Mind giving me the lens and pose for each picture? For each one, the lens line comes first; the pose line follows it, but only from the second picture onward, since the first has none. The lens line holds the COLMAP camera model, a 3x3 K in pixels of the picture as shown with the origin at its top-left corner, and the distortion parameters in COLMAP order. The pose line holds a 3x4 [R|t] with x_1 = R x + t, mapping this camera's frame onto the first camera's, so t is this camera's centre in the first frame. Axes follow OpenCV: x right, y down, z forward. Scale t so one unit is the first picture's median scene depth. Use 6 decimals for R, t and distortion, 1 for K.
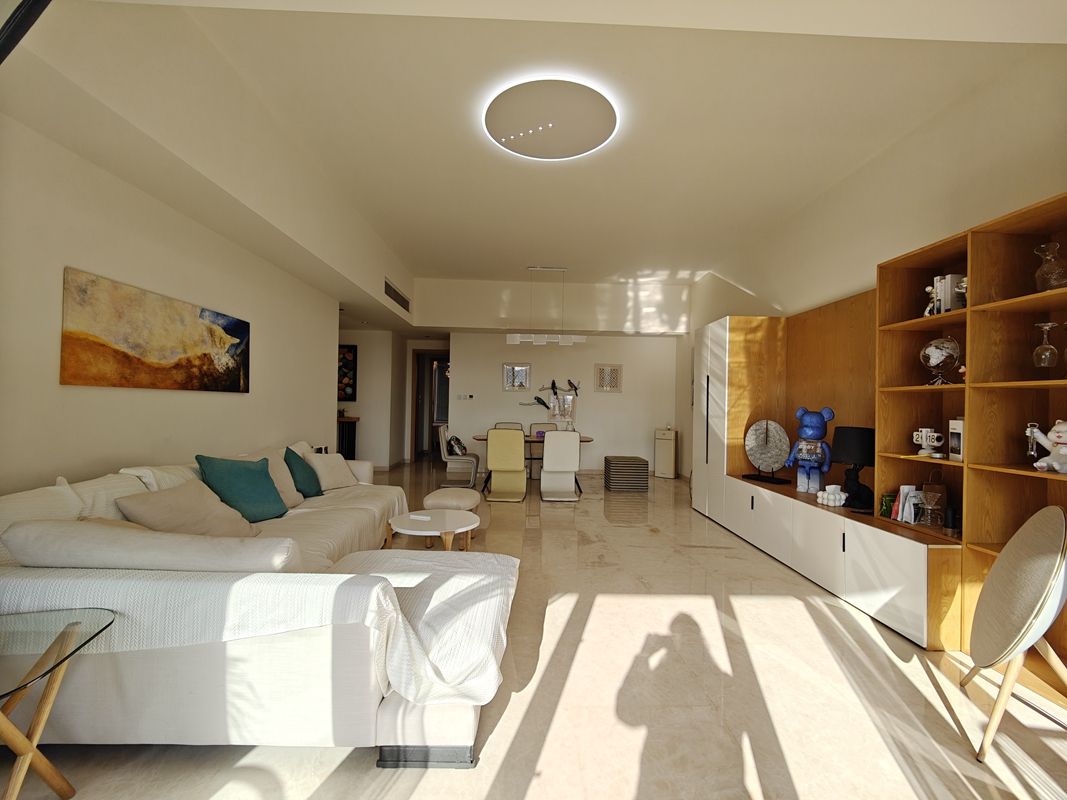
lens RADIAL K [[469.7, 0, 535.0], [0, 469.7, 401.2], [0, 0, 1]] dist [-0.003902, 0.001699]
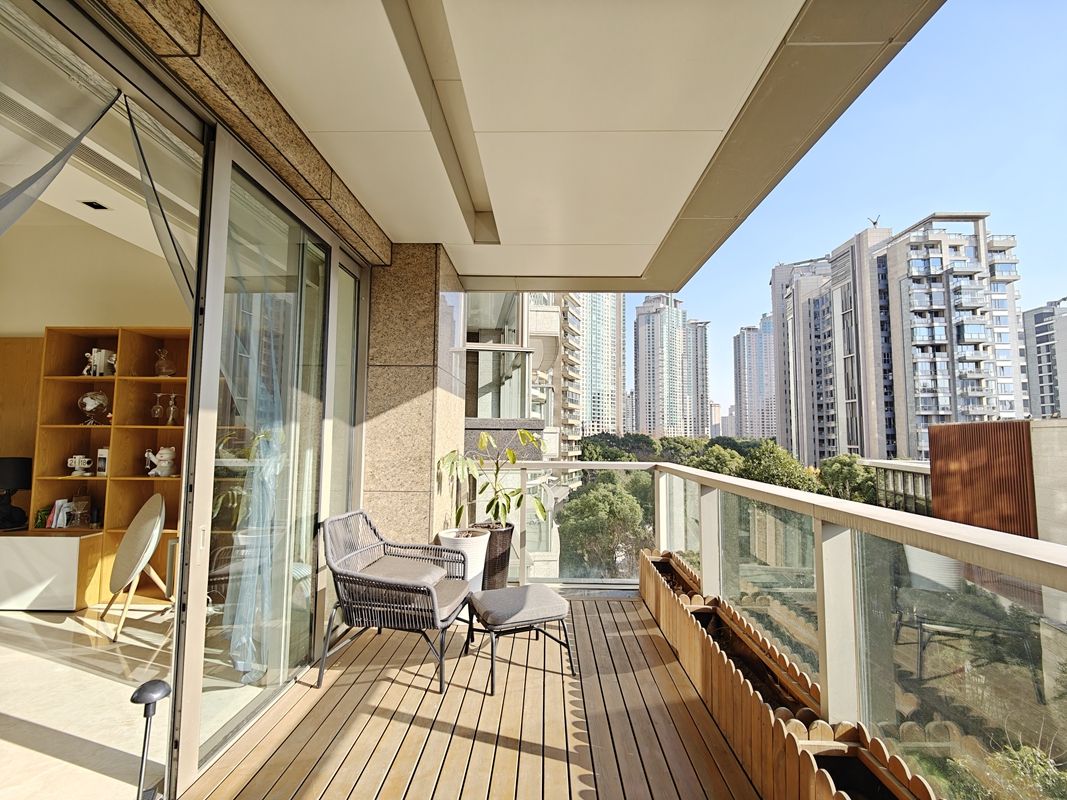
lens RADIAL K [[469.7, 0, 534.3], [0, 469.7, 400.2], [0, 0, 1]] dist [-0.003902, 0.001699]
pose [[0.059923, 0.052099, 0.996842, -0.506384], [-0.014801, 0.998574, -0.051300, -0.057573], [-0.998093, -0.011680, 0.060609, -0.450450]]
